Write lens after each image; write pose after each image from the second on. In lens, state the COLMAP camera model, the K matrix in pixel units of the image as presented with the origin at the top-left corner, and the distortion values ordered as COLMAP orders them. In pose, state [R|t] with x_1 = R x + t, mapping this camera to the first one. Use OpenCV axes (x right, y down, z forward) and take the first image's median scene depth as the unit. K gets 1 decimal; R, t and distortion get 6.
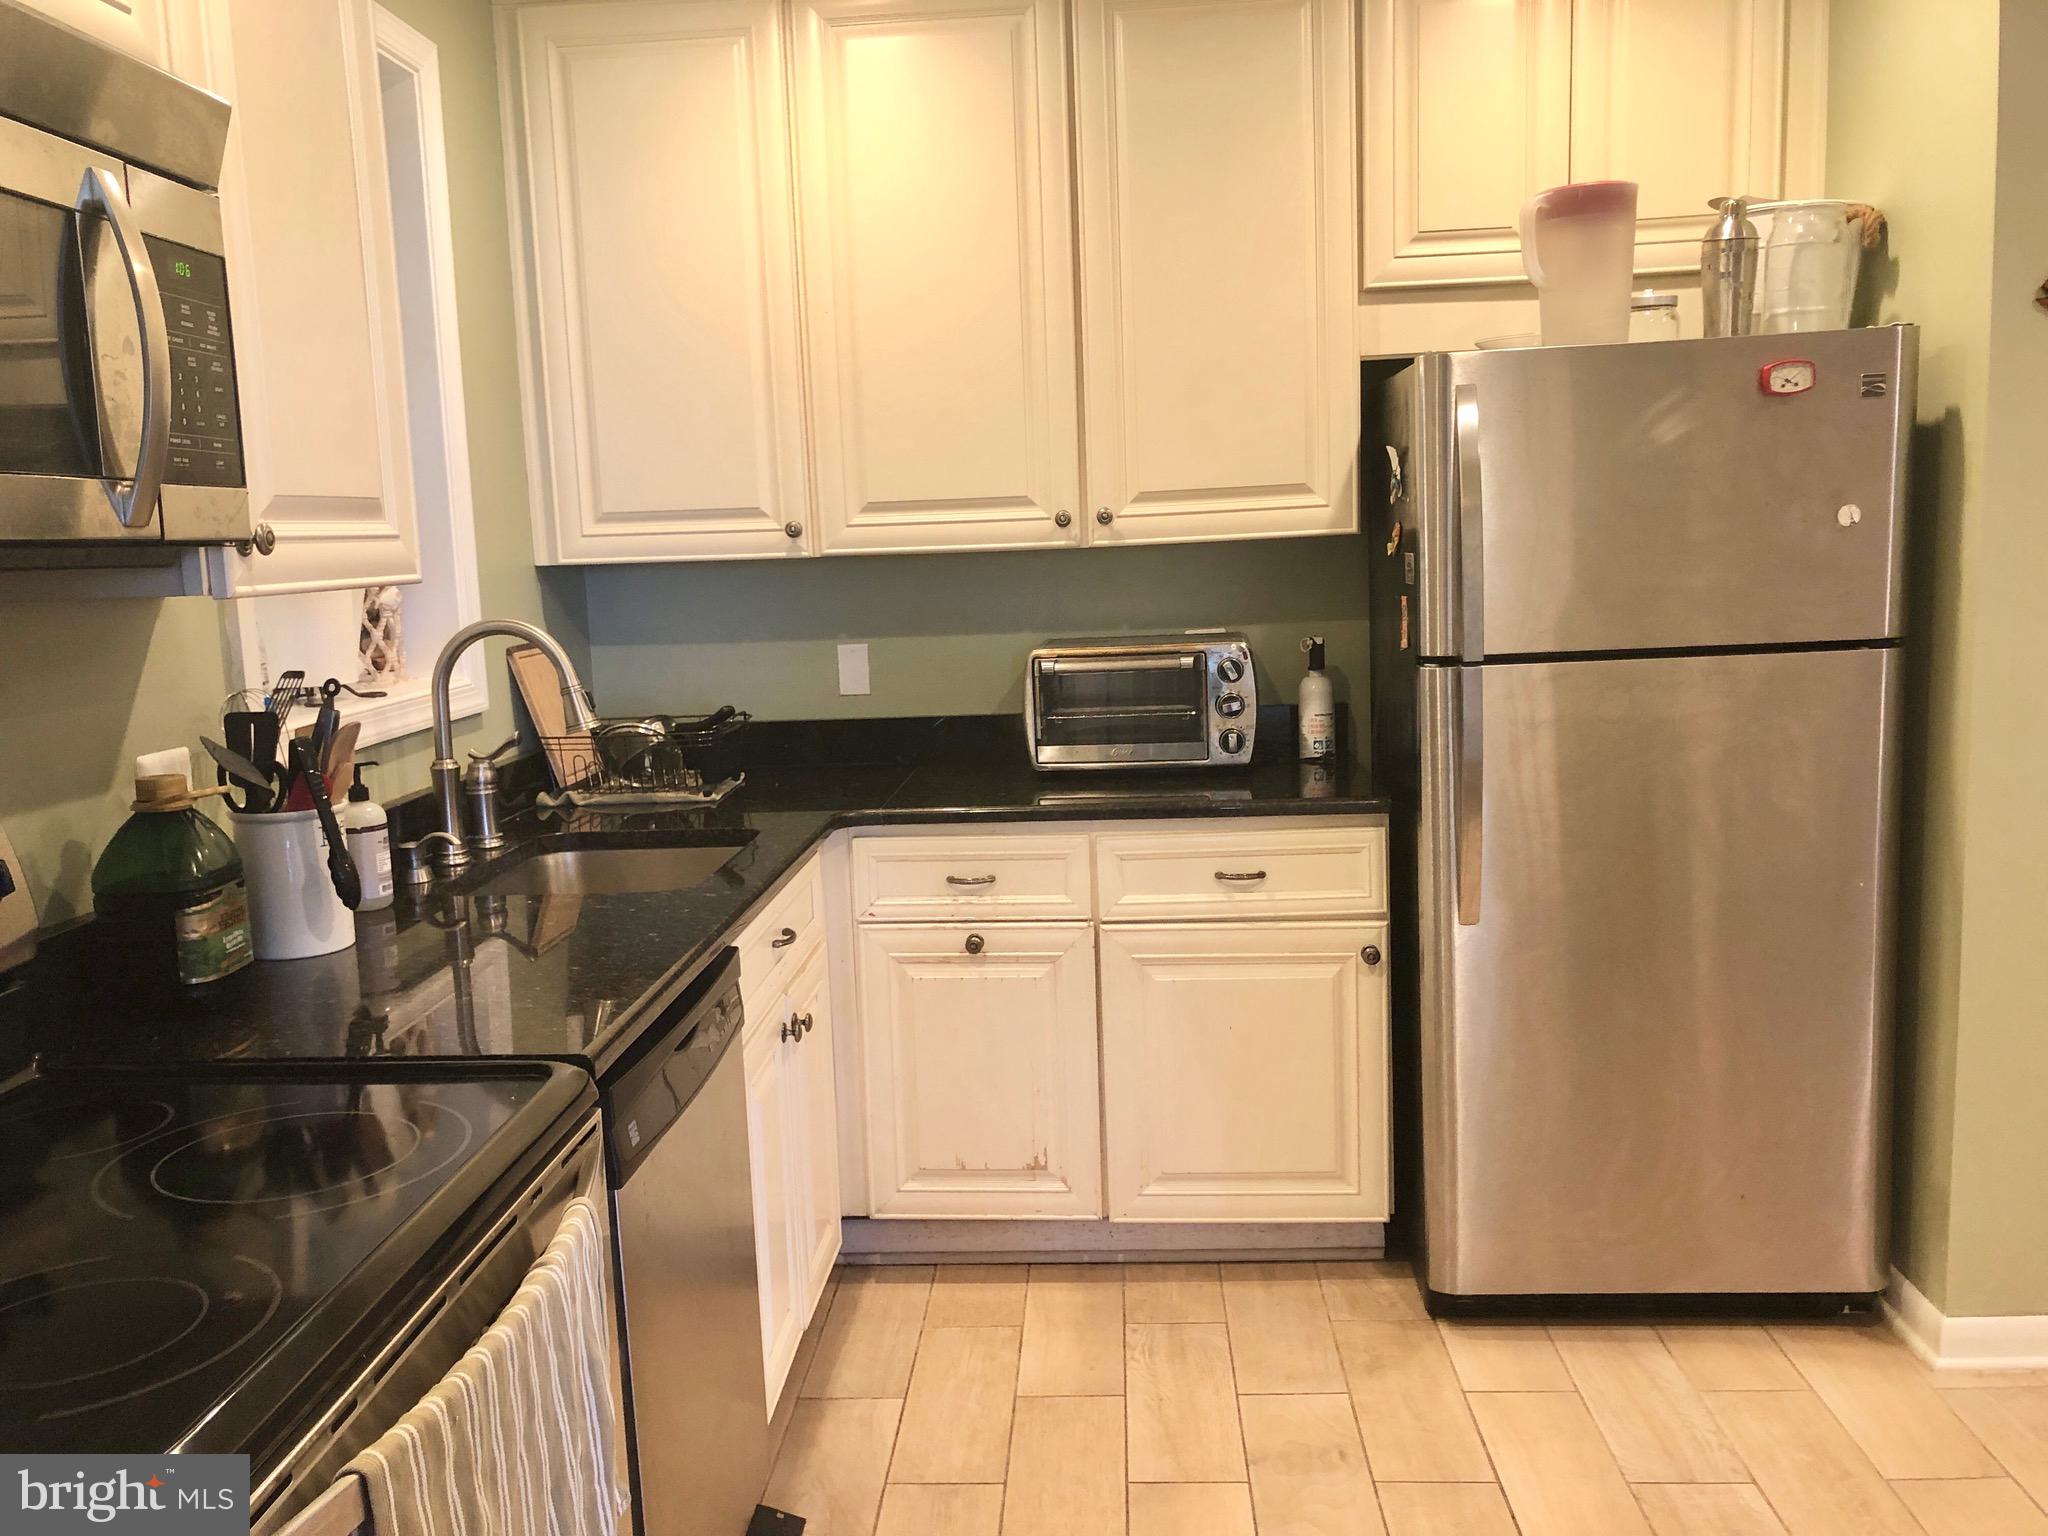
lens RADIAL K [[1678.8, 0, 1011.0], [0, 1678.8, 754.3], [0, 0, 1]] dist [0.079598, -0.102189]
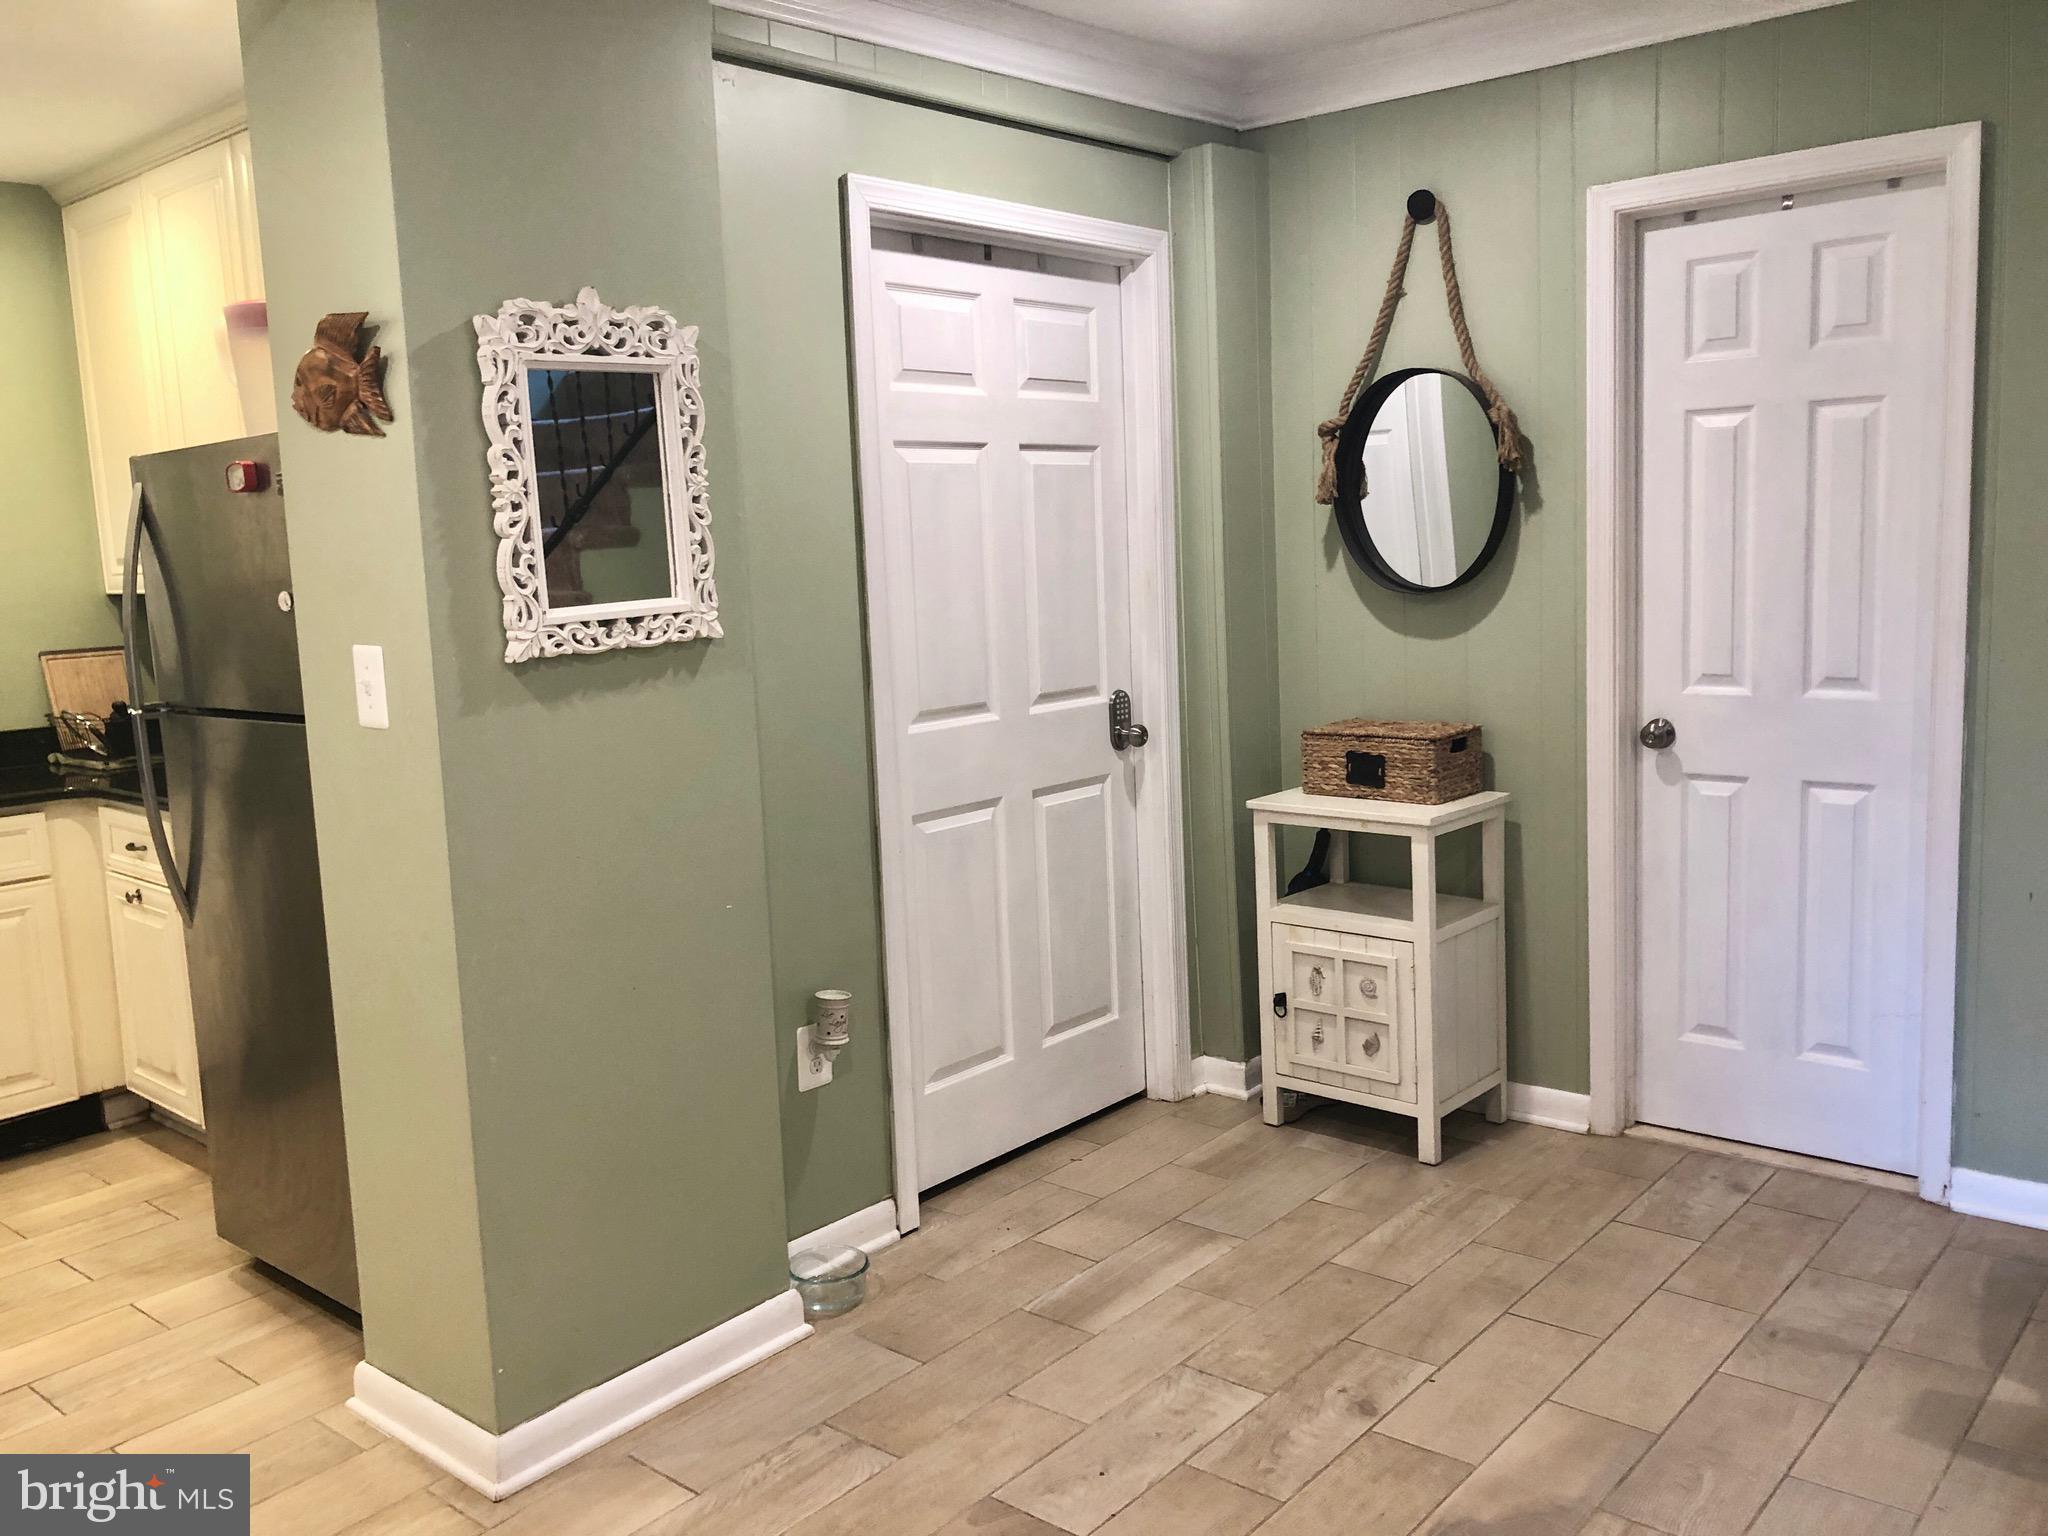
lens RADIAL K [[1678.8, 0, 1011.0], [0, 1678.8, 754.3], [0, 0, 1]] dist [0.079598, -0.102189]
pose [[0.793943, 0.090726, -0.601185, 1.305448], [-0.073673, 0.995873, 0.052994, -0.118658], [0.603512, 0.002216, 0.797351, 0.349188]]
